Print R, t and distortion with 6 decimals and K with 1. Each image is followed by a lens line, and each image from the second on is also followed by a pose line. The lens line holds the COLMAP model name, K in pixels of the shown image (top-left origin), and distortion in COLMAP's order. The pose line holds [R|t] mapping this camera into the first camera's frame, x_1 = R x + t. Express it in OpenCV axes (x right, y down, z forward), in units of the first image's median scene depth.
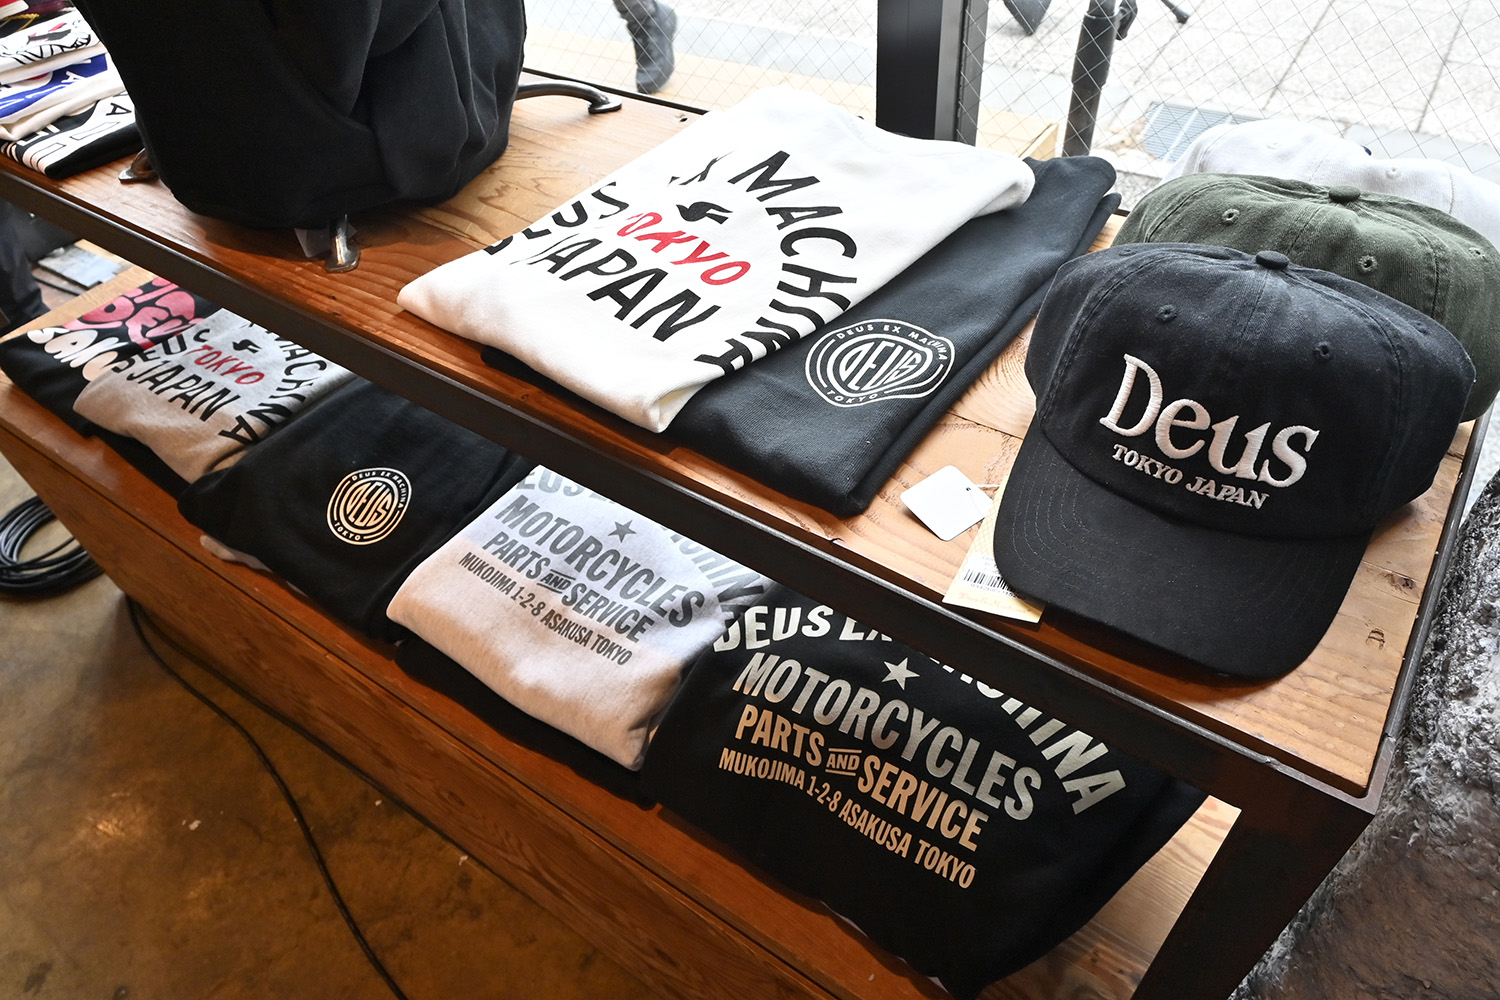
lens RADIAL K [[965.8, 0, 750.0], [0, 965.8, 500.9], [0, 0, 1]] dist [-0.010324, -0.001412]
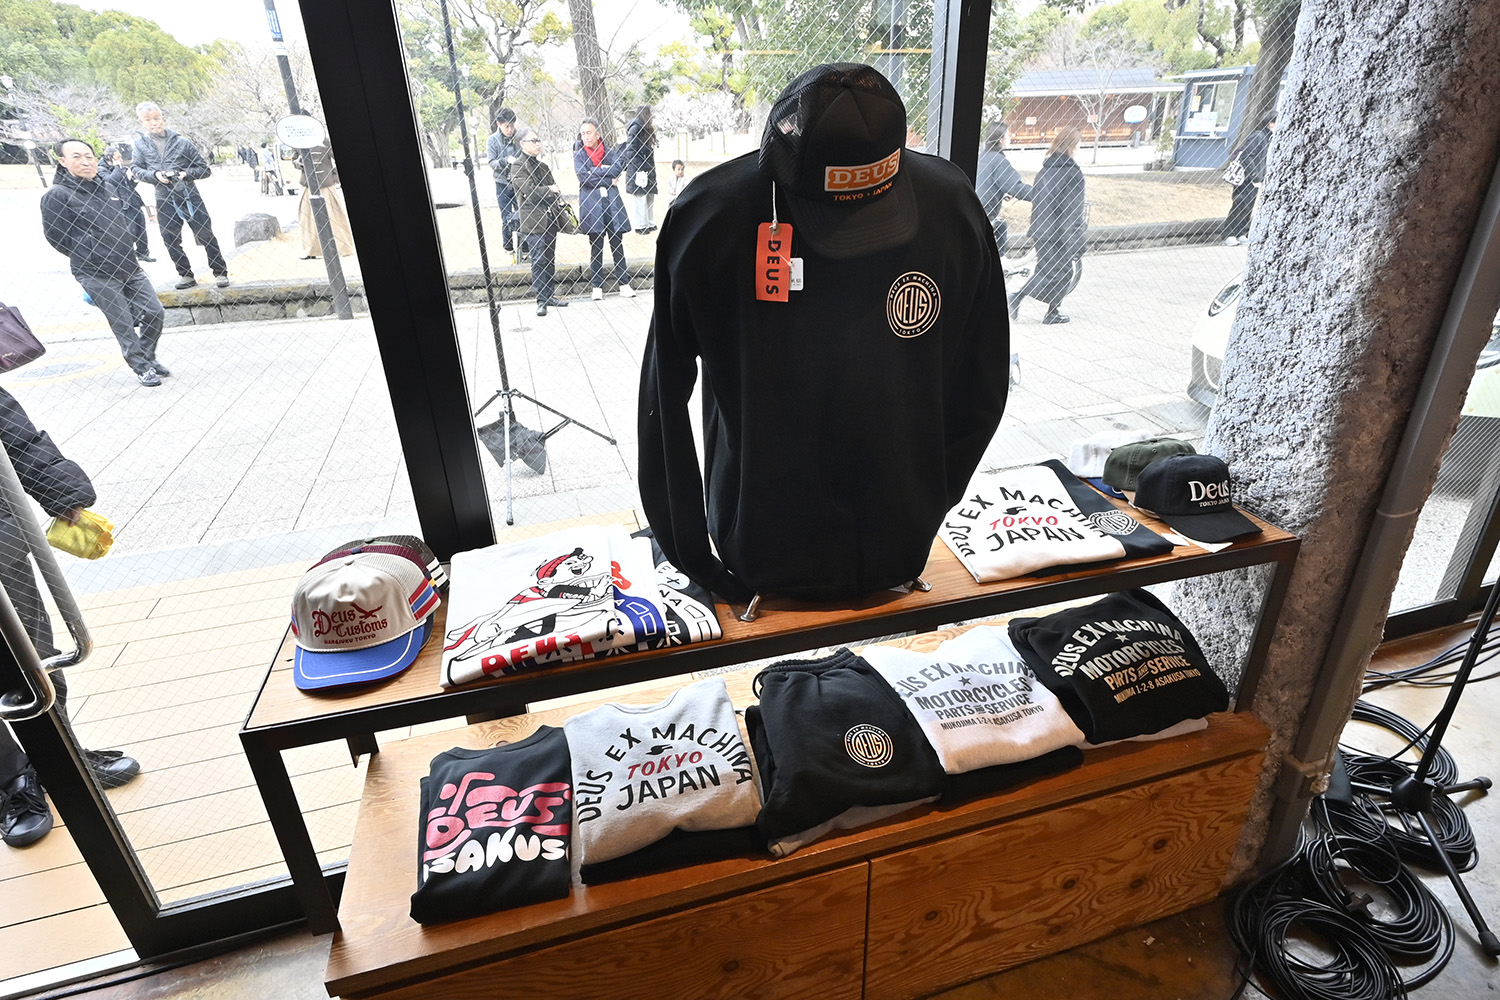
lens RADIAL K [[800.6, 0, 753.0], [0, 800.6, 499.6], [0, 0, 1]] dist [-0.000865, 0.001457]
pose [[0.626461, -0.274553, 0.729498, -2.054631], [0.537677, 0.829804, -0.149430, -0.368628], [-0.564314, 0.485847, 0.667460, -0.095208]]
